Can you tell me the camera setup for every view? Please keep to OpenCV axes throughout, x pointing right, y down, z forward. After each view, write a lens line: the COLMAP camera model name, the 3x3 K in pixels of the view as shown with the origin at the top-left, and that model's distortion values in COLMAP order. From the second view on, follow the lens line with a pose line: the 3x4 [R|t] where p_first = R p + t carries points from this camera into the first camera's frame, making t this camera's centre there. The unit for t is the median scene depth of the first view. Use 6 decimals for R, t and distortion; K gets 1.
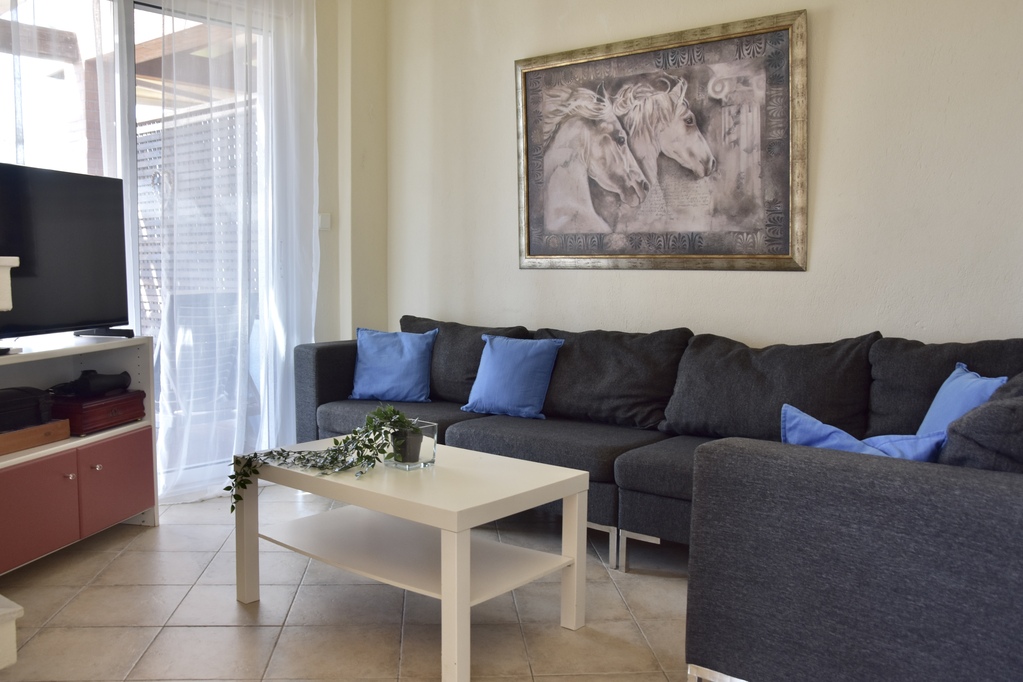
lens RADIAL K [[931.0, 0, 494.4], [0, 931.0, 342.4], [0, 0, 1]] dist [-0.129932, 0.154246]
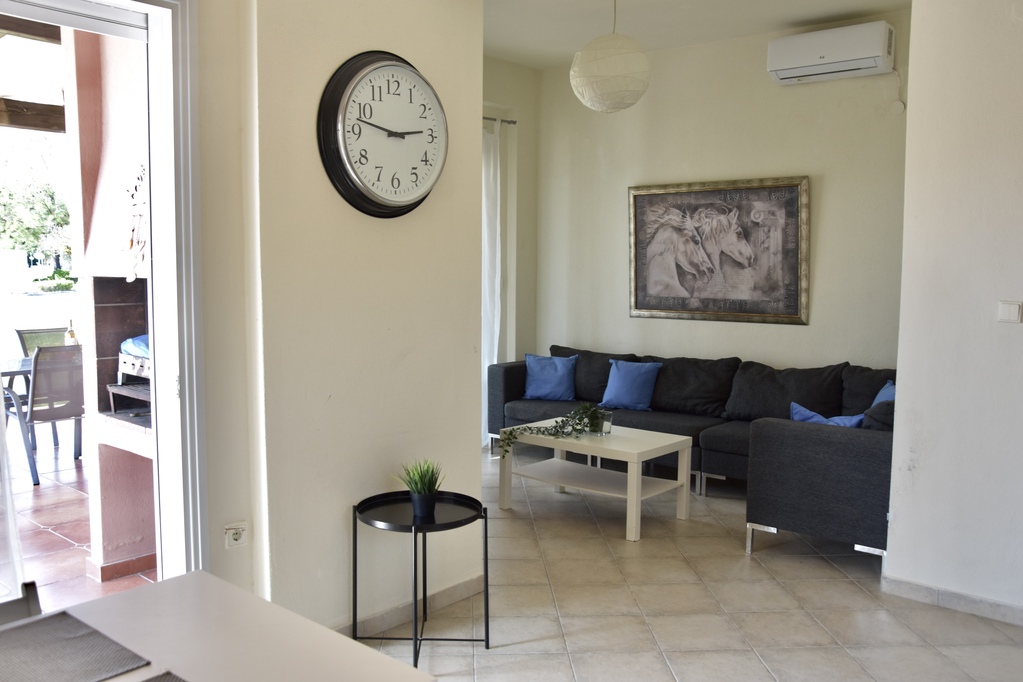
lens RADIAL K [[875.7, 0, 511.5], [0, 875.7, 341.0], [0, 0, 1]] dist [-0.122517, 0.070847]
pose [[0.999754, 0.001838, -0.022116, -0.159806], [-0.001939, 0.999988, -0.004527, -0.035132], [0.022107, 0.004569, 0.999745, -0.558761]]
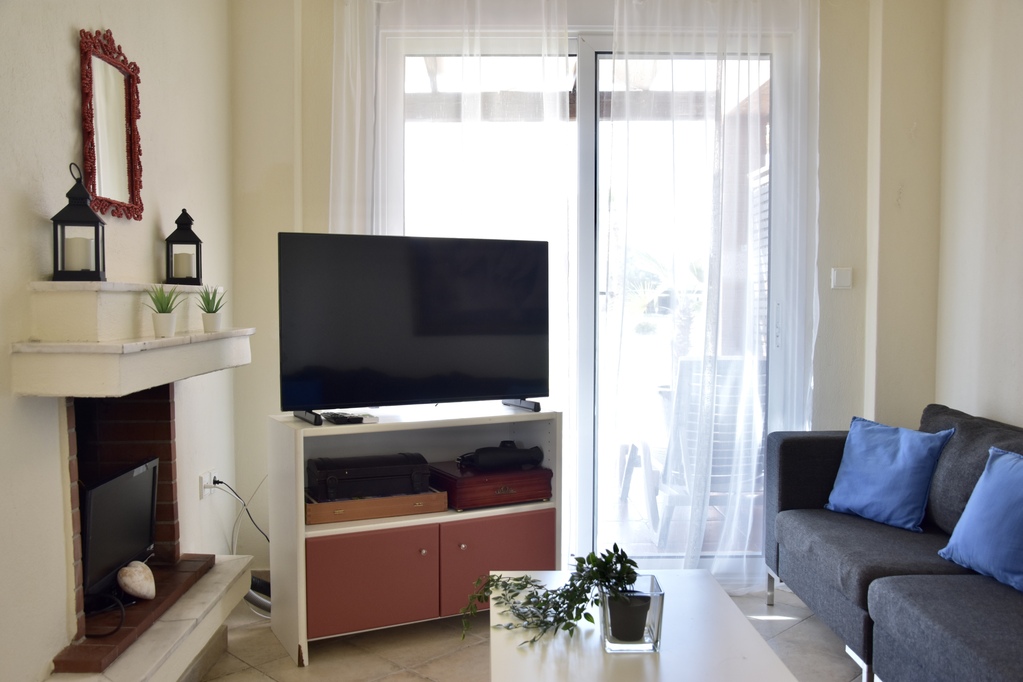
lens RADIAL K [[875.7, 0, 511.5], [0, 875.7, 341.0], [0, 0, 1]] dist [-0.122517, 0.070847]
pose [[0.653235, 0.031105, -0.756516, 0.235046], [-0.064737, 0.997791, -0.014874, -0.056719], [0.754382, 0.058691, 0.653806, 0.365033]]
